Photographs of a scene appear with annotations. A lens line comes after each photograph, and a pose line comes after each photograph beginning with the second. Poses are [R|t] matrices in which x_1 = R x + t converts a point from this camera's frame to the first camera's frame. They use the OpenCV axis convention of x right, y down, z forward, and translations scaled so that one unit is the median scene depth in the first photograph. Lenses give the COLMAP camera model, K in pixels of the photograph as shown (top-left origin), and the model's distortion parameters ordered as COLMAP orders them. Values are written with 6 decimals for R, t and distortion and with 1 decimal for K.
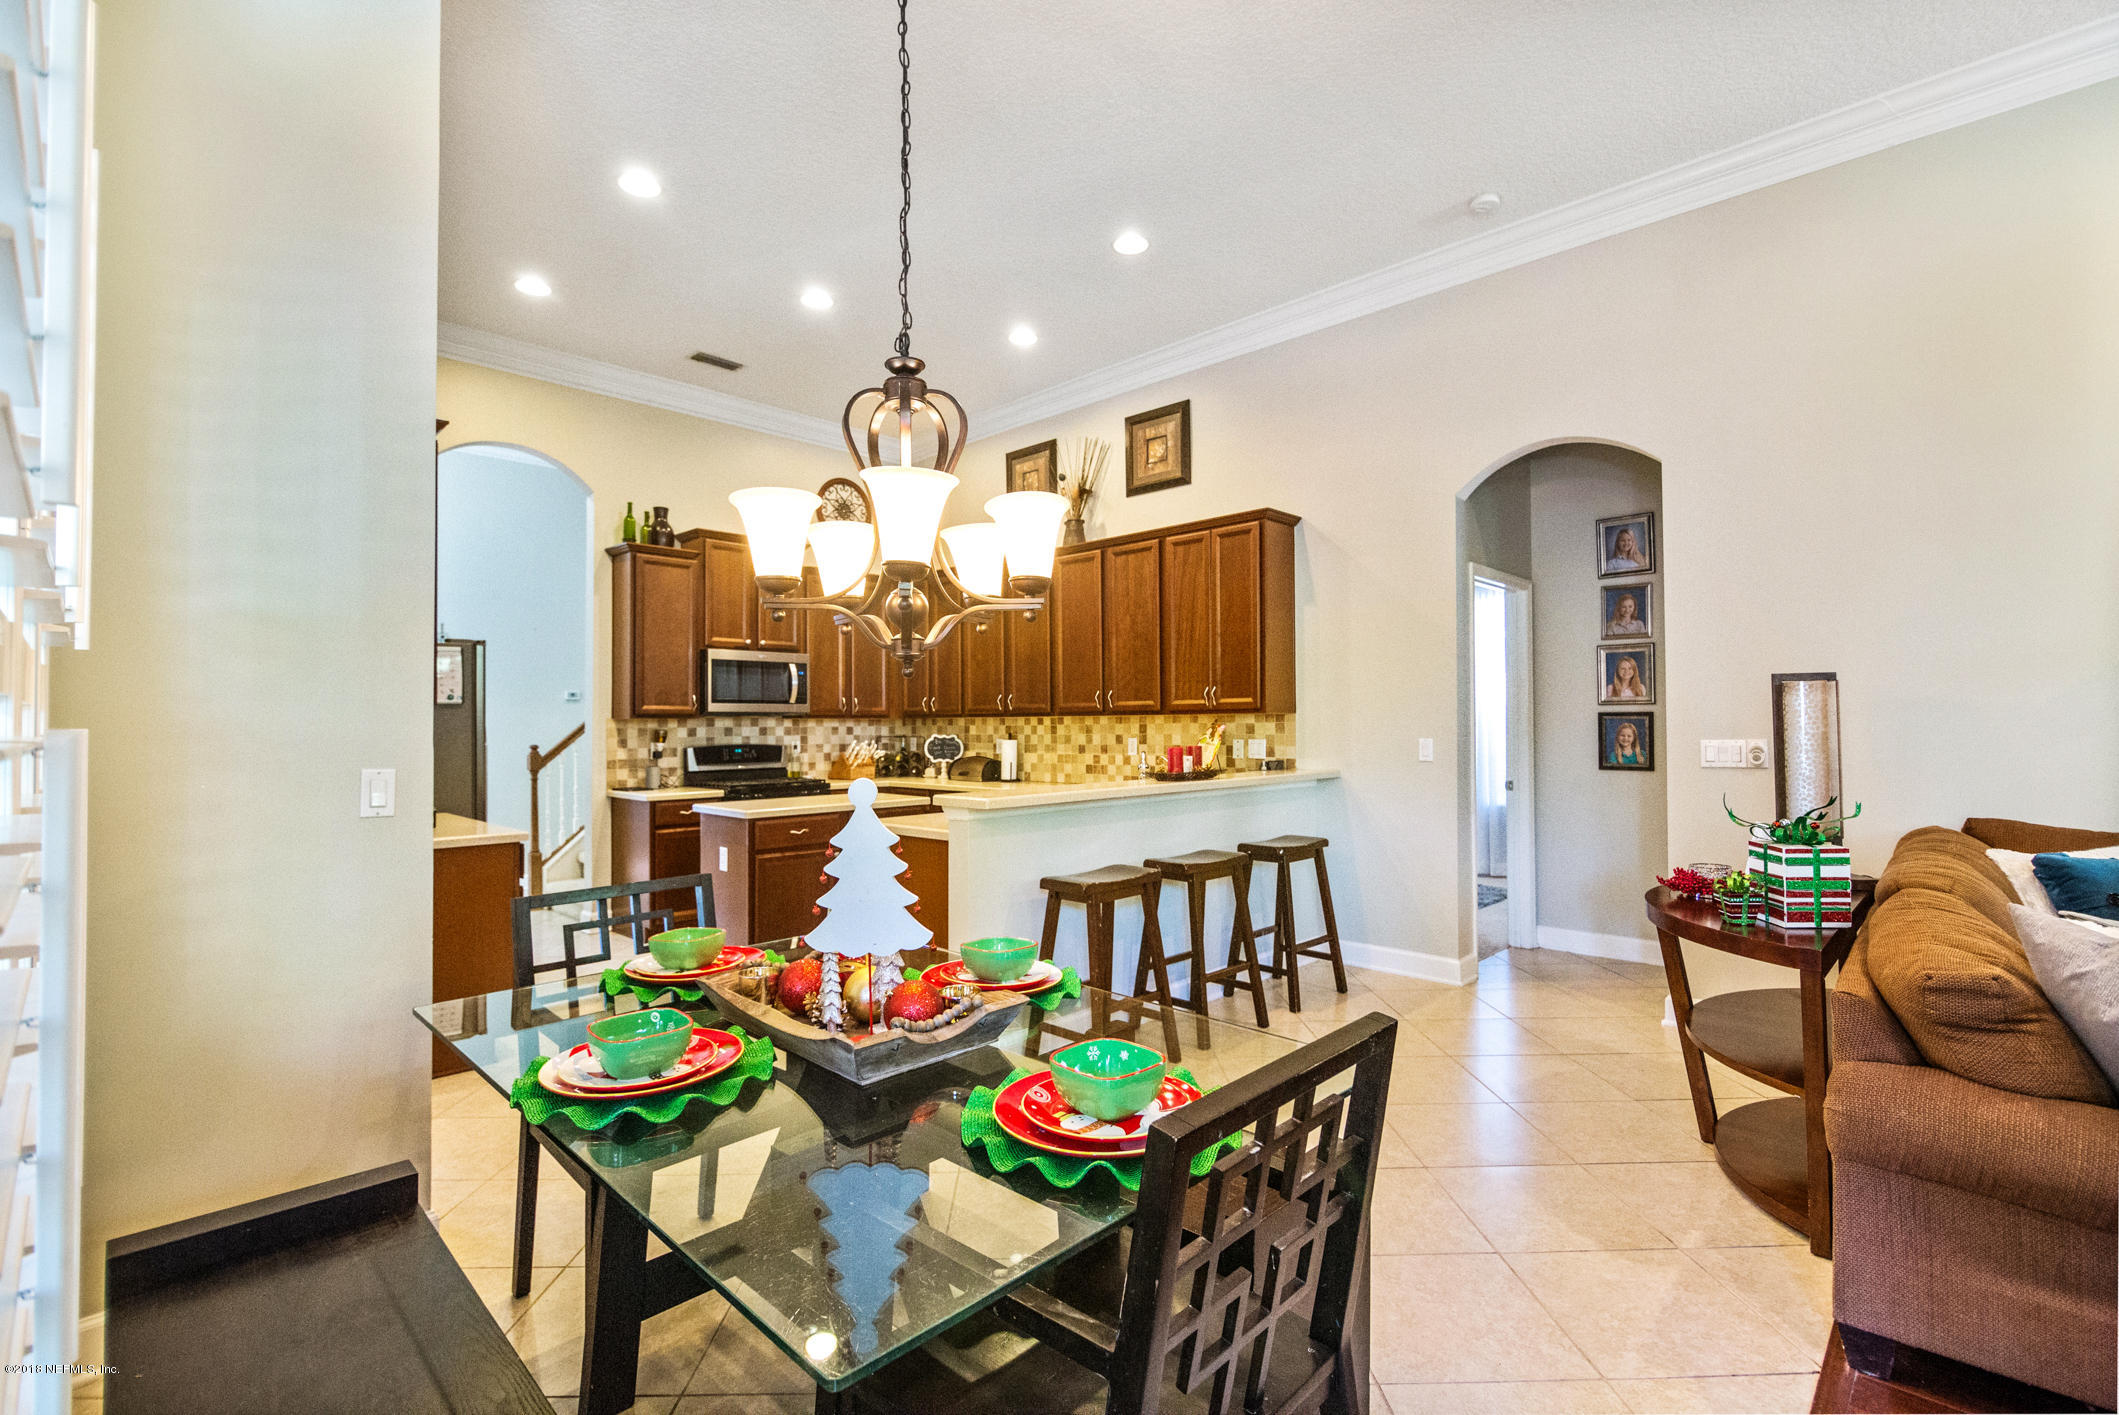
lens RADIAL K [[971.5, 0, 1087.0], [0, 971.5, 713.9], [0, 0, 1]] dist [-0.012212, -0.002931]
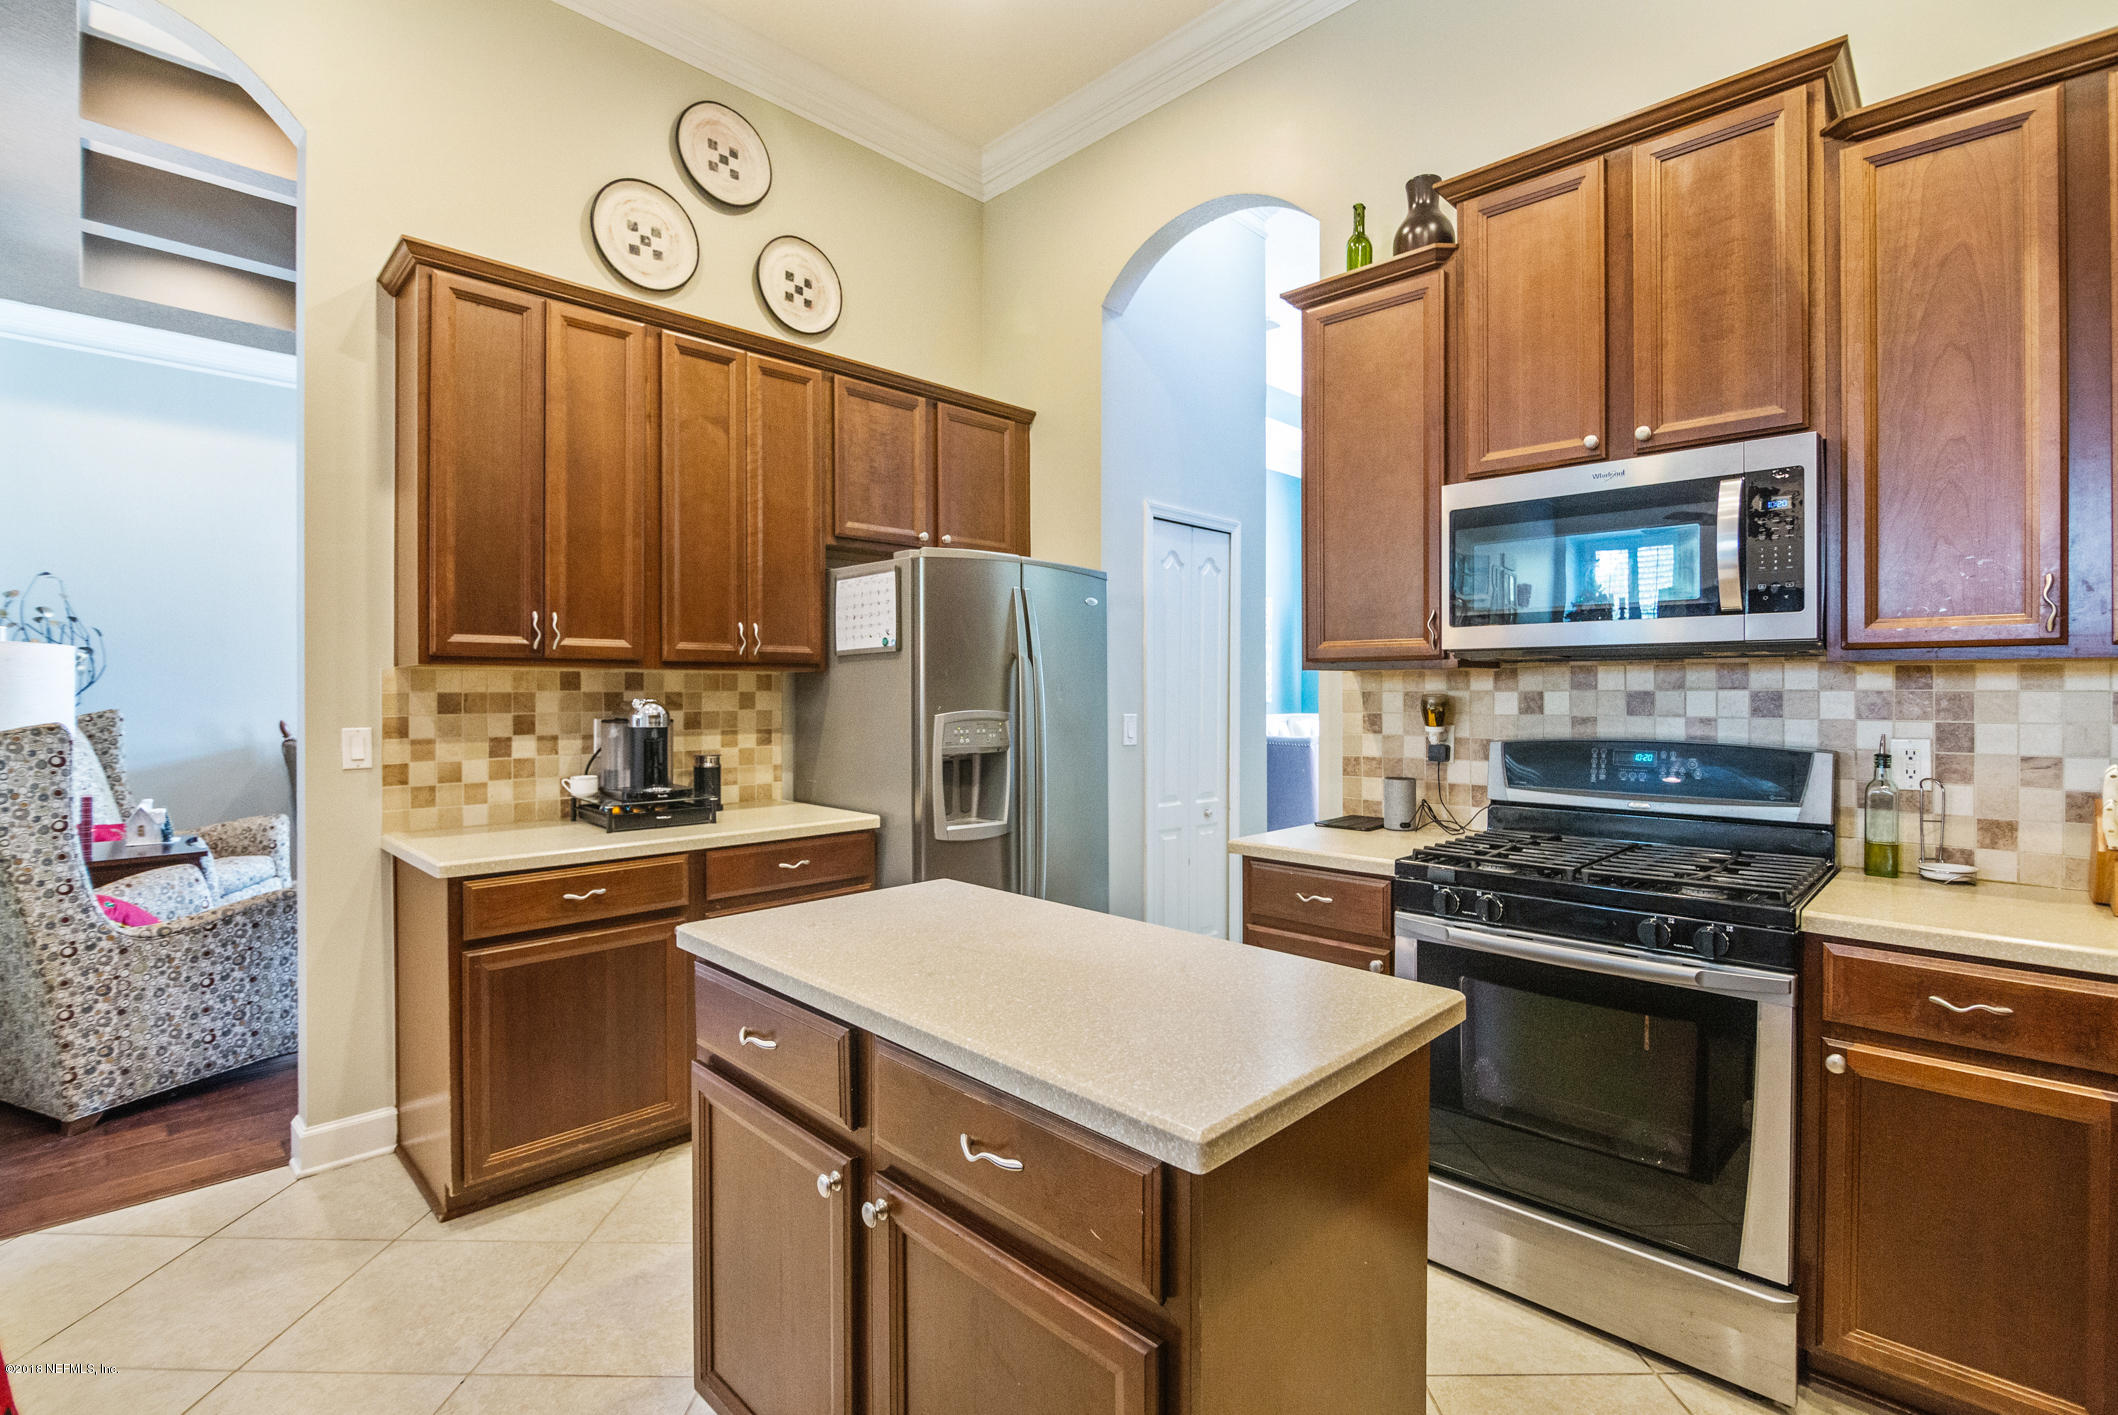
lens RADIAL K [[971.0, 0, 1112.6], [0, 971.0, 694.3], [0, 0, 1]] dist [-0.012212, -0.002931]
pose [[-0.011020, 0.008587, -0.999902, -0.006618], [0.005851, 0.999947, 0.008523, 0.011180], [0.999922, -0.005757, -0.011070, 0.845673]]
